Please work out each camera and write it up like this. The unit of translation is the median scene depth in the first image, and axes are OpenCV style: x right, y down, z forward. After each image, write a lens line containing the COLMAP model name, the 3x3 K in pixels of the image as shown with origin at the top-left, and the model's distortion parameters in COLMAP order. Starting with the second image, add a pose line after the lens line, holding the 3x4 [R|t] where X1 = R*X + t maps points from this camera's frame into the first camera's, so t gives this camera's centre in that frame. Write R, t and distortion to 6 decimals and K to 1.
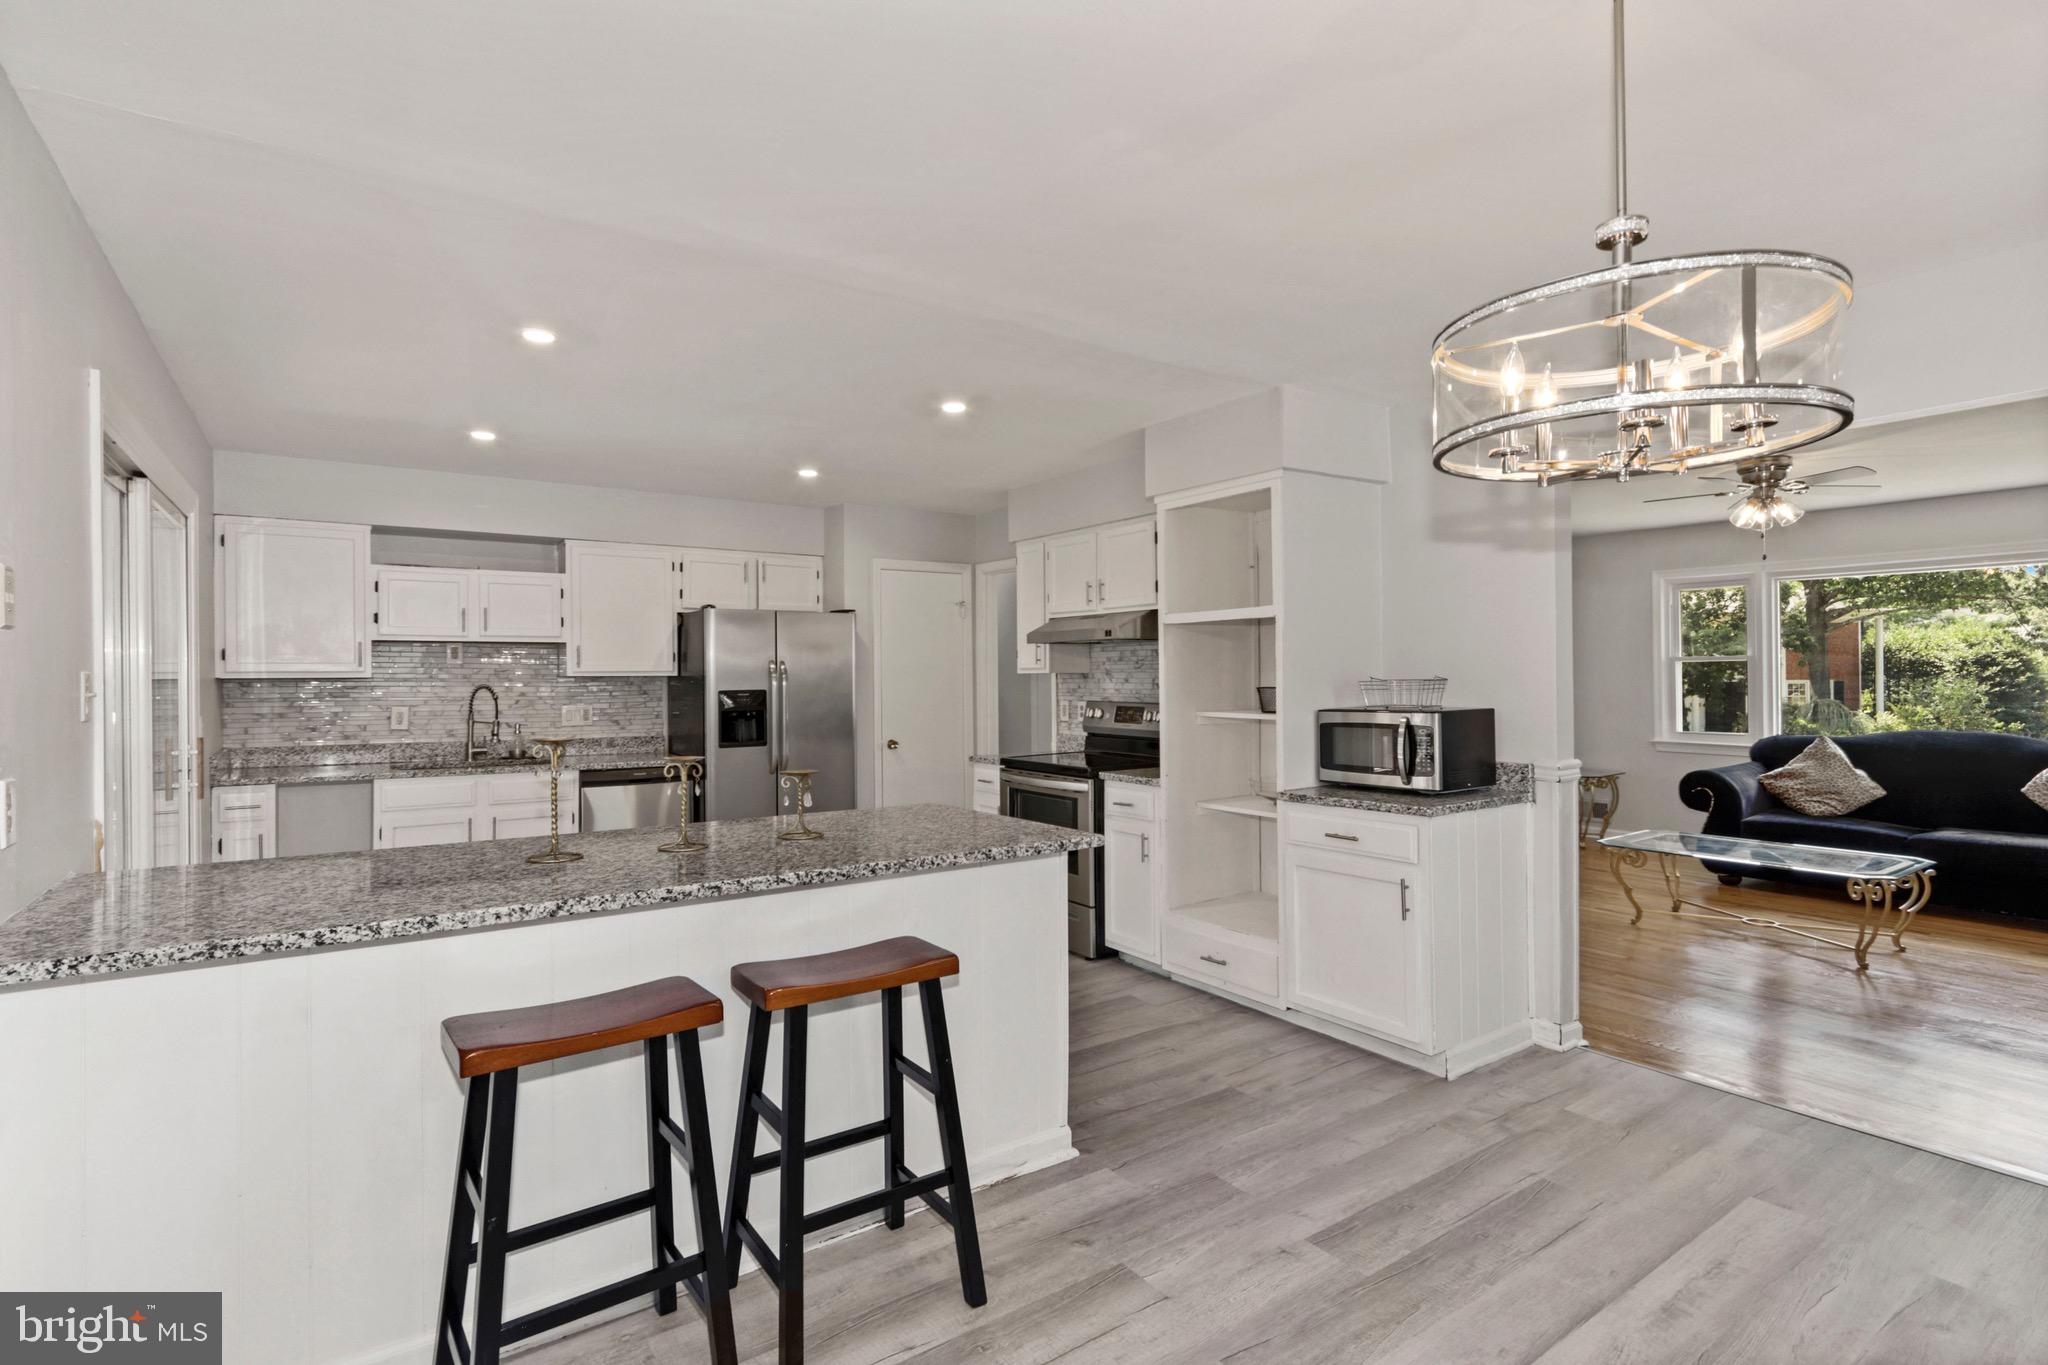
lens RADIAL K [[975.4, 0, 996.3], [0, 975.4, 681.7], [0, 0, 1]] dist [0.000151, 0.000720]
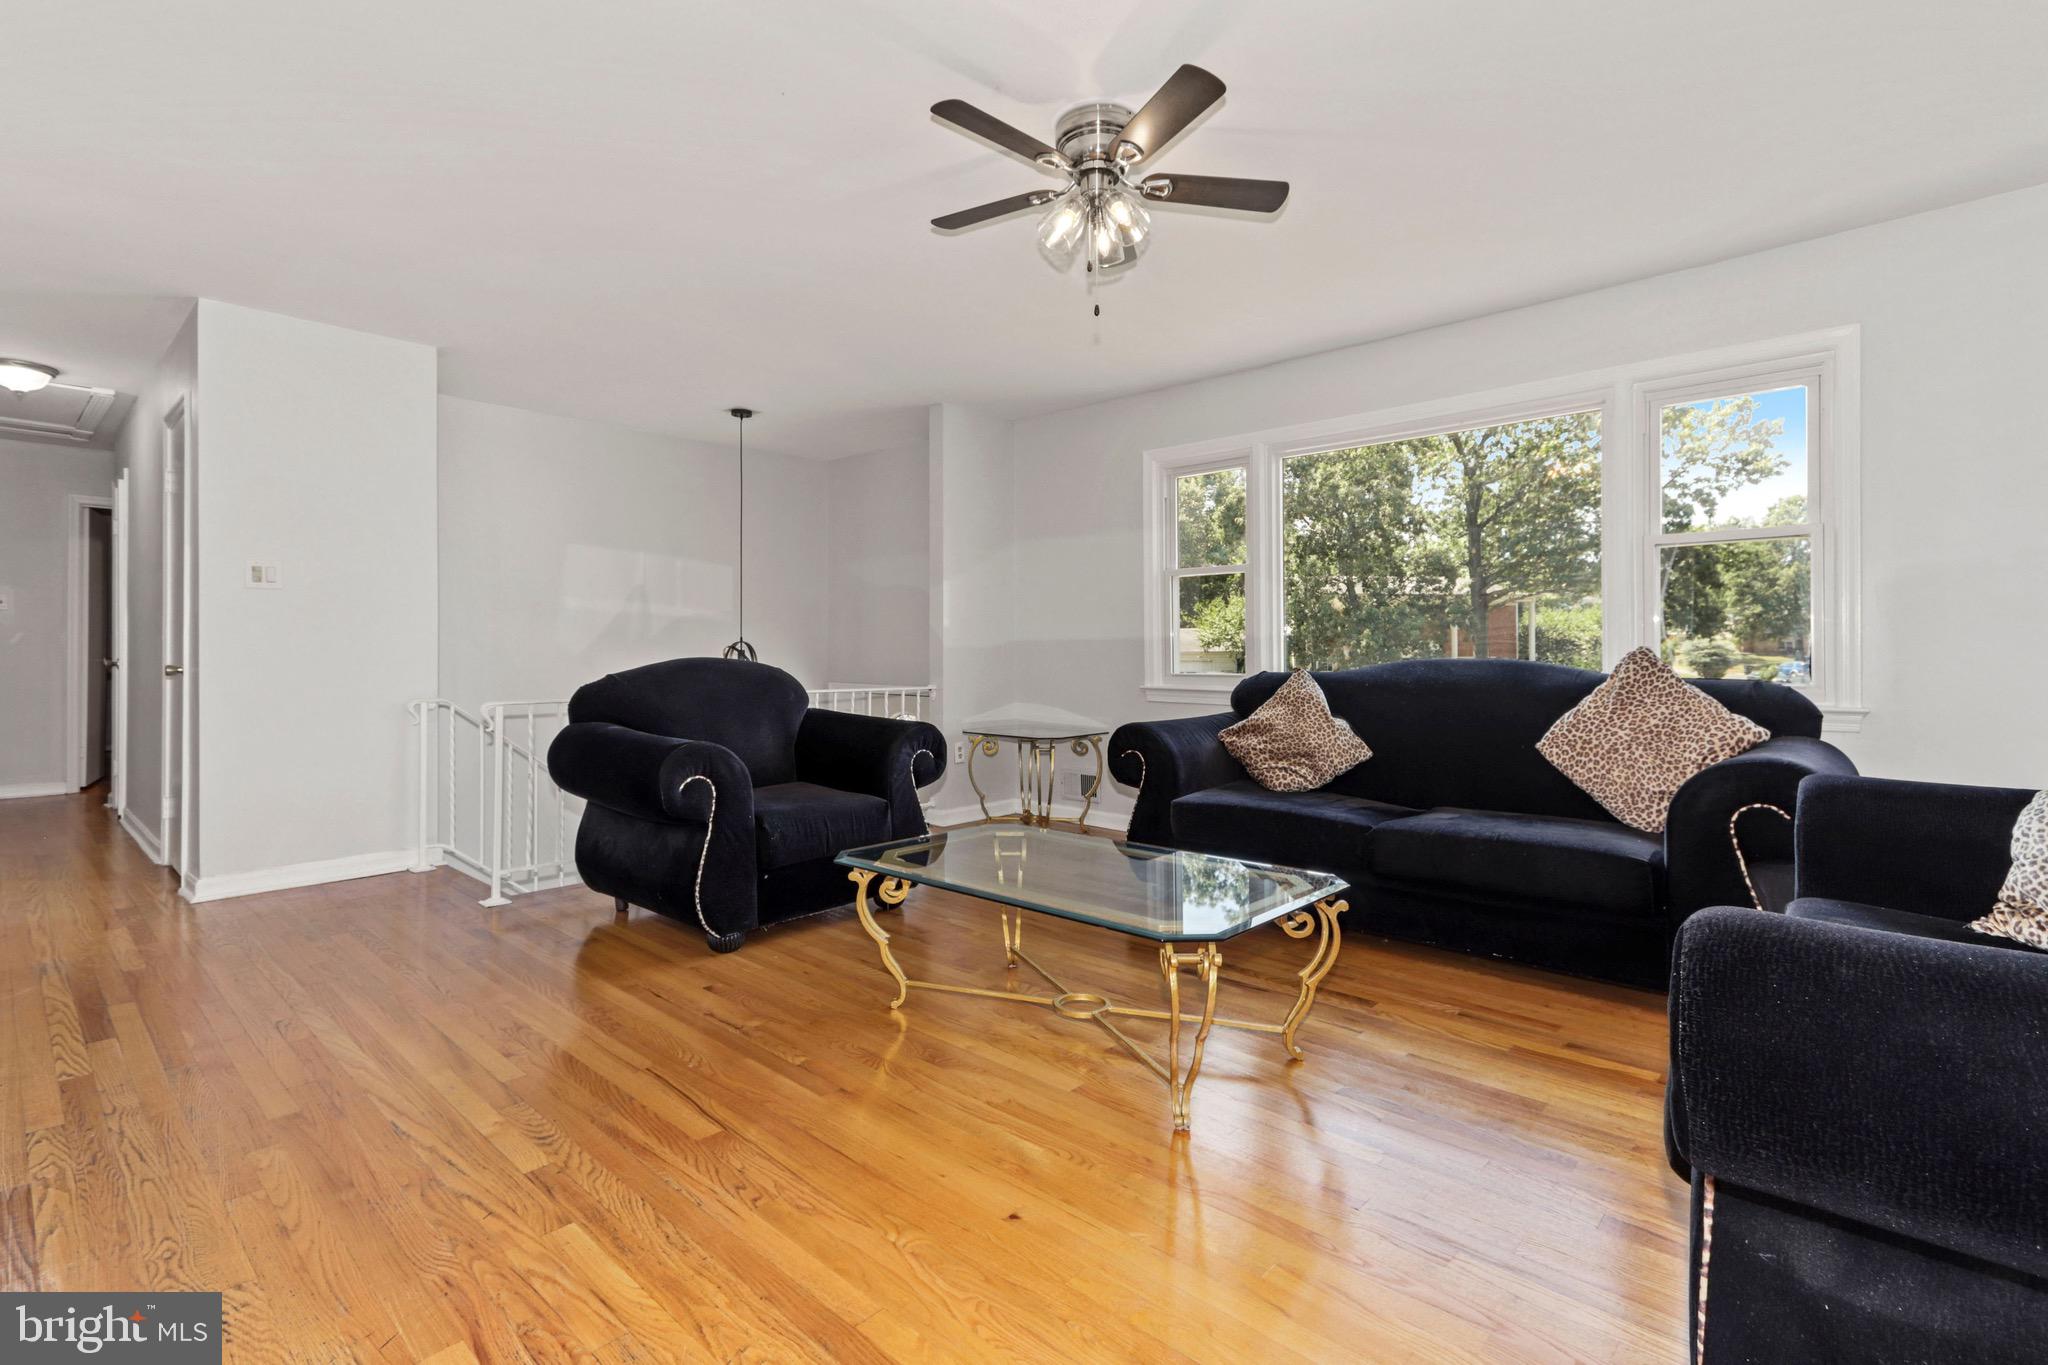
lens RADIAL K [[955.3, 0, 976.8], [0, 955.3, 658.5], [0, 0, 1]] dist [0.029230, 0.000209]
pose [[0.979232, 0.004431, 0.202697, 0.504392], [-0.003761, 0.999986, -0.003692, 0.051805], [-0.202710, 0.002853, 0.979235, 0.412684]]
